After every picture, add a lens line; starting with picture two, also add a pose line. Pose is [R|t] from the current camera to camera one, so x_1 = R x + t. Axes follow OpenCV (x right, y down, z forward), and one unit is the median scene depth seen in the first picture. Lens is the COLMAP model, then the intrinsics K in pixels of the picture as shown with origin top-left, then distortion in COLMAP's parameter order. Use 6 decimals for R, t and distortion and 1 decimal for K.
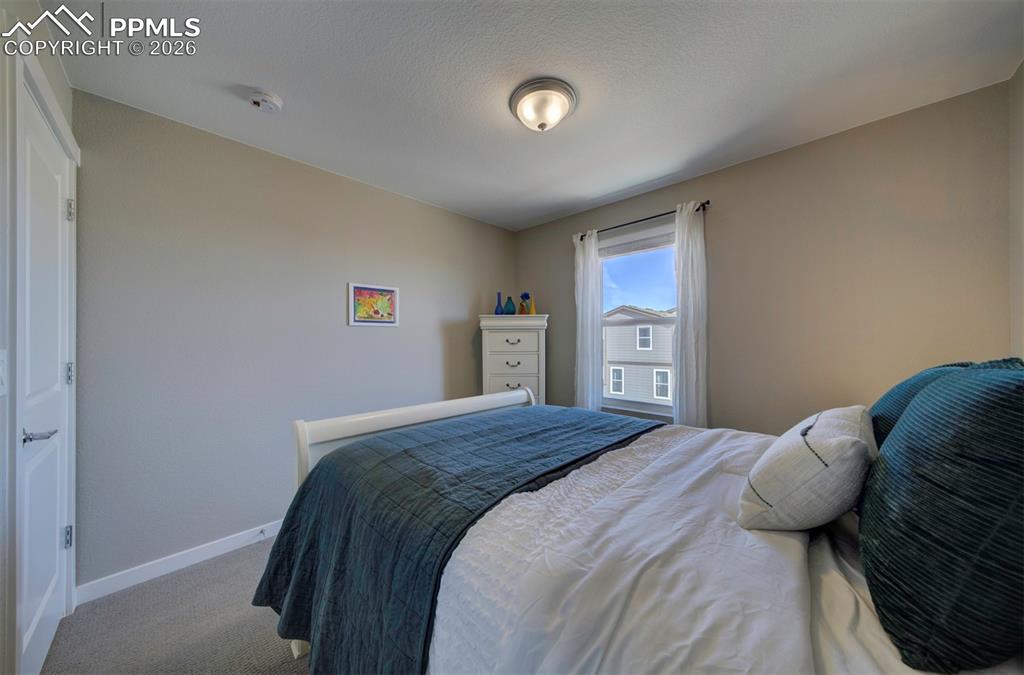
lens RADIAL K [[347.9, 0, 507.5], [0, 347.9, 347.5], [0, 0, 1]] dist [0.000515, -0.001138]
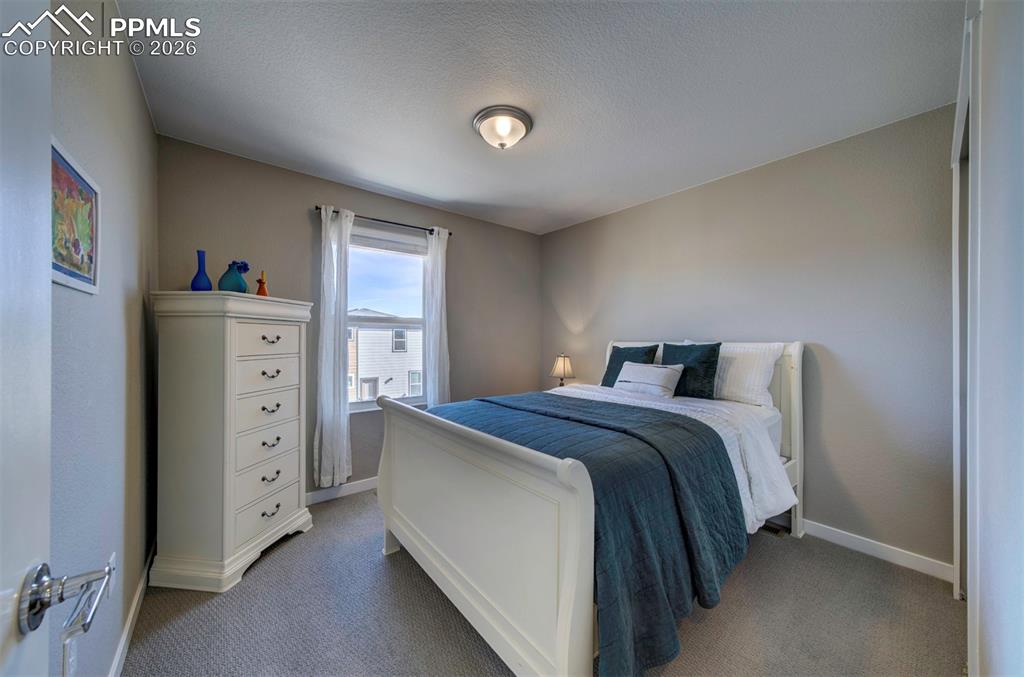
lens RADIAL K [[356.5, 0, 512.0], [0, 356.5, 338.5], [0, 0, 1]] dist [0.000764, 0.000053]
pose [[0.119799, 0.004826, 0.992786, -0.585867], [0.025748, 0.999637, -0.007966, -0.001843], [-0.992464, 0.026516, 0.119632, 0.493299]]
